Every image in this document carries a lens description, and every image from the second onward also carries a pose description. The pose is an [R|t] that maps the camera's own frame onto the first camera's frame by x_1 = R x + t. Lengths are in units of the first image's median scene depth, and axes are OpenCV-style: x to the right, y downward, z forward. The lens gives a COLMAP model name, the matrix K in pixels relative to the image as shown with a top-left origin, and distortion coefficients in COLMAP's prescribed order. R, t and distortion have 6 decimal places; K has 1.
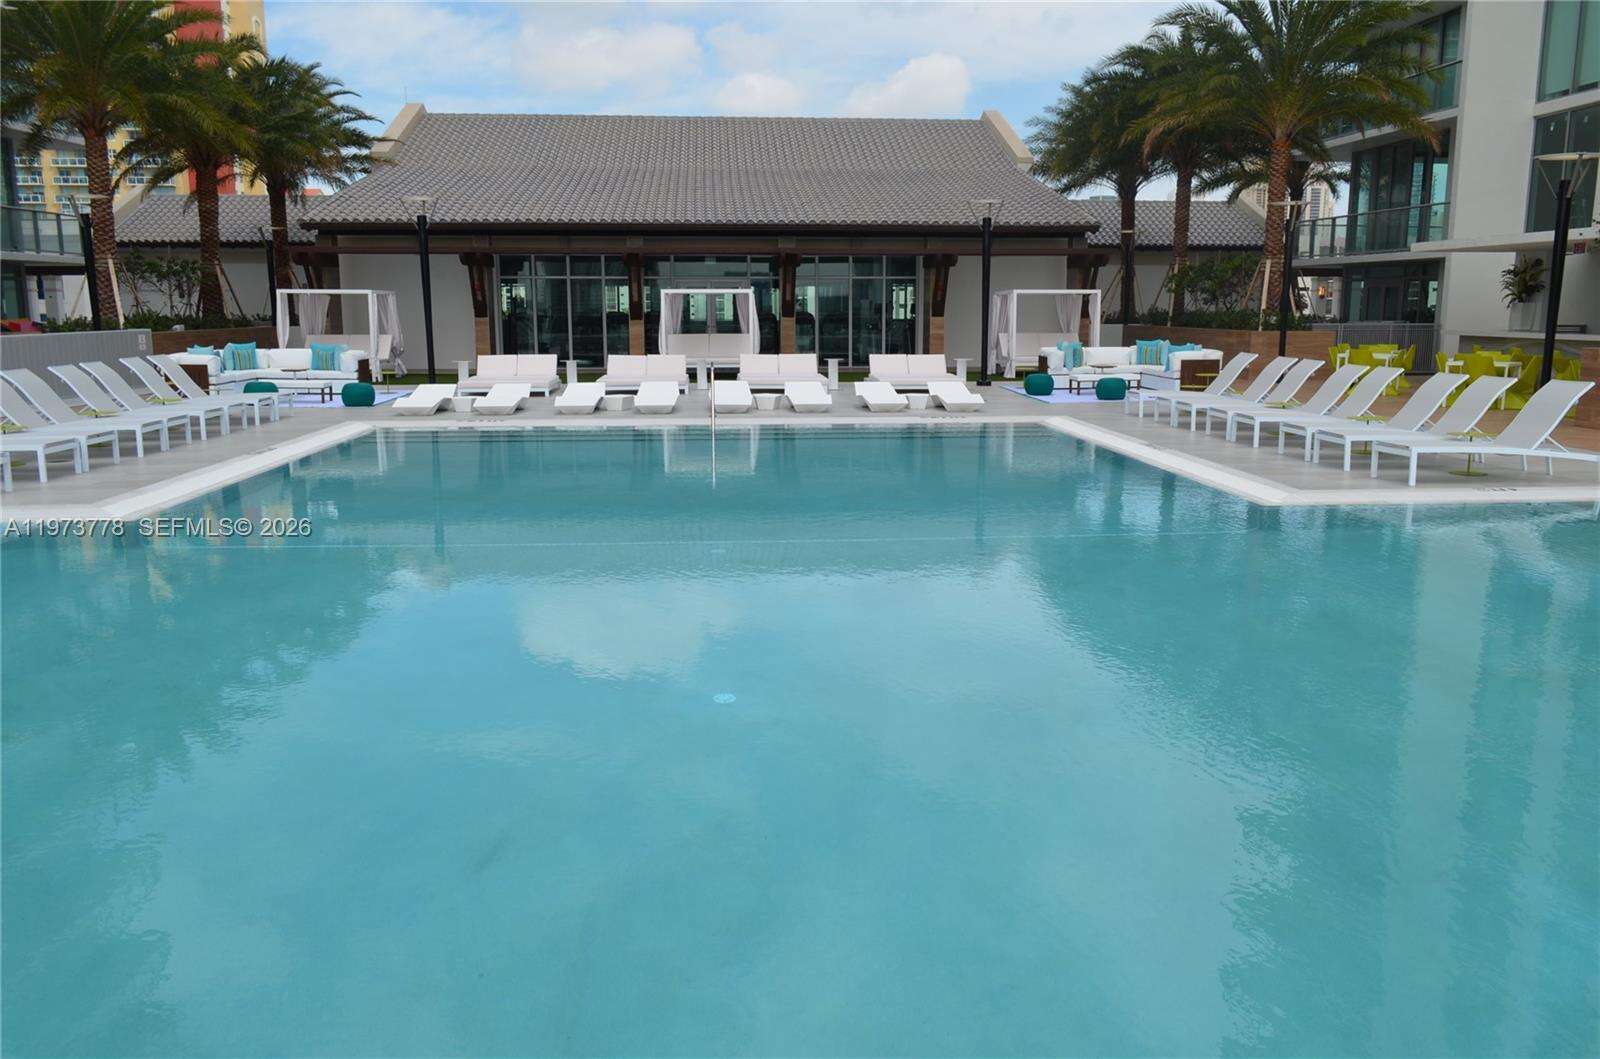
lens RADIAL K [[1242.8, 0, 804.1], [0, 1242.8, 531.4], [0, 0, 1]] dist [-0.014930, 0.007766]
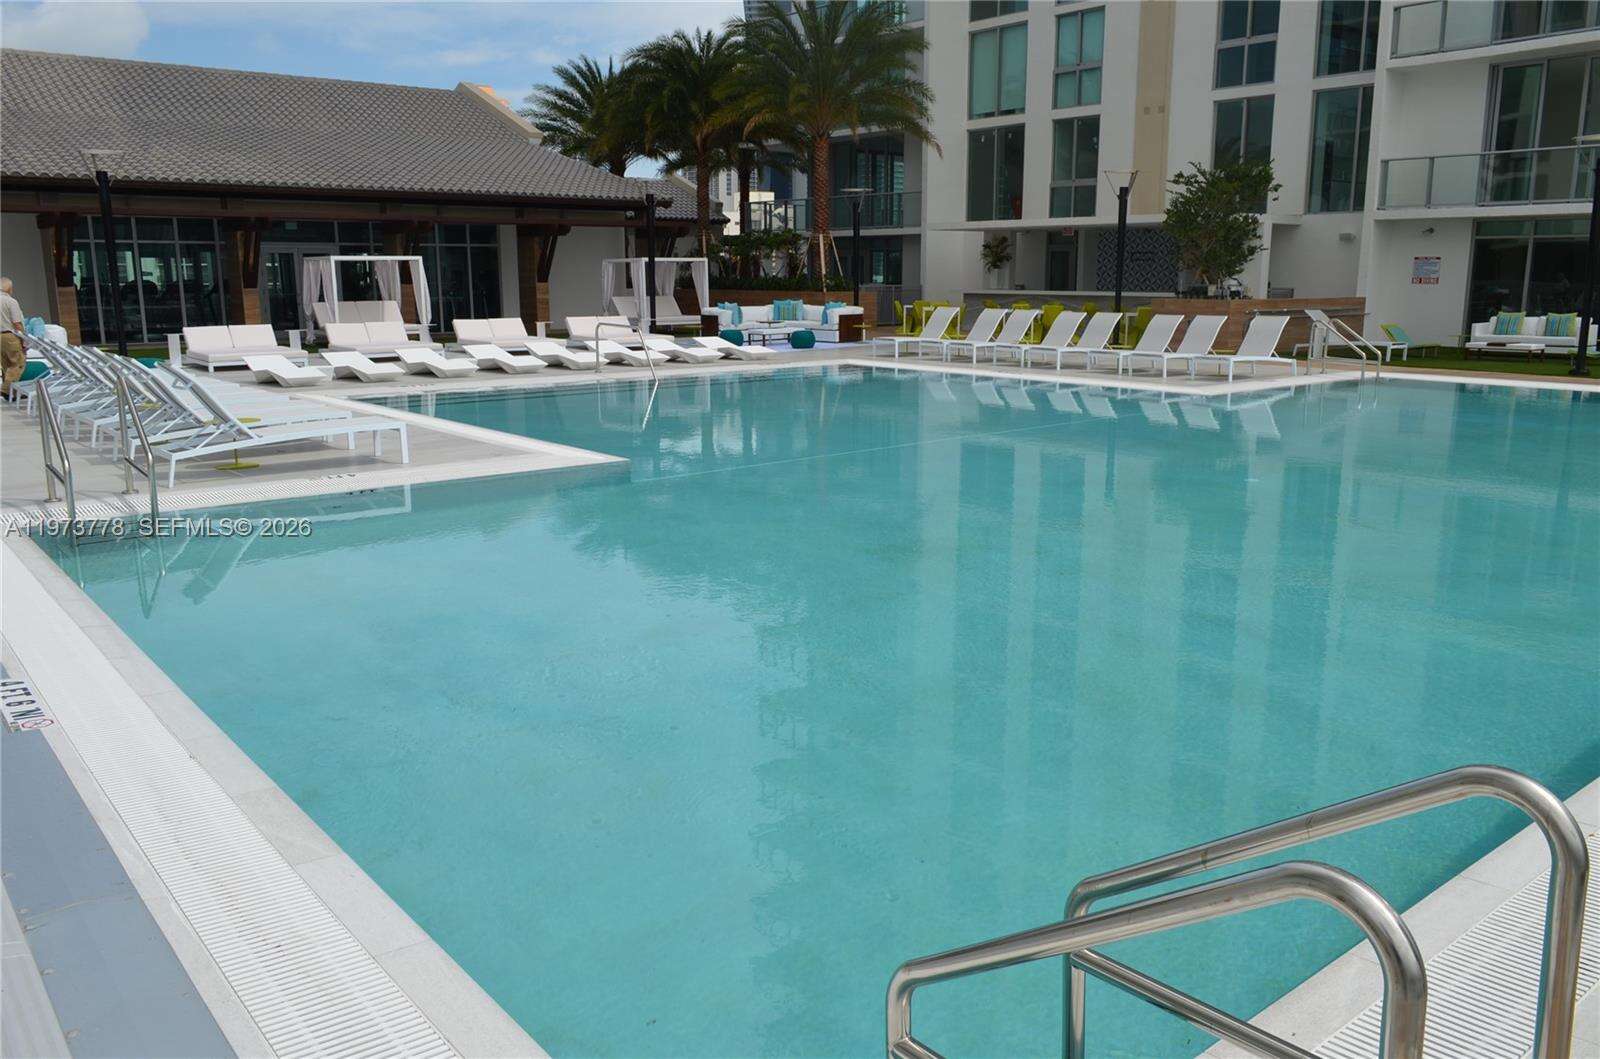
lens RADIAL K [[1242.8, 0, 838.7], [0, 1242.8, 525.4], [0, 0, 1]] dist [-0.014930, 0.007766]
pose [[0.800416, -0.122289, 0.586838, -0.352045], [0.109687, 0.992320, 0.057180, 0.000677], [-0.589324, 0.018601, 0.807683, -0.006292]]
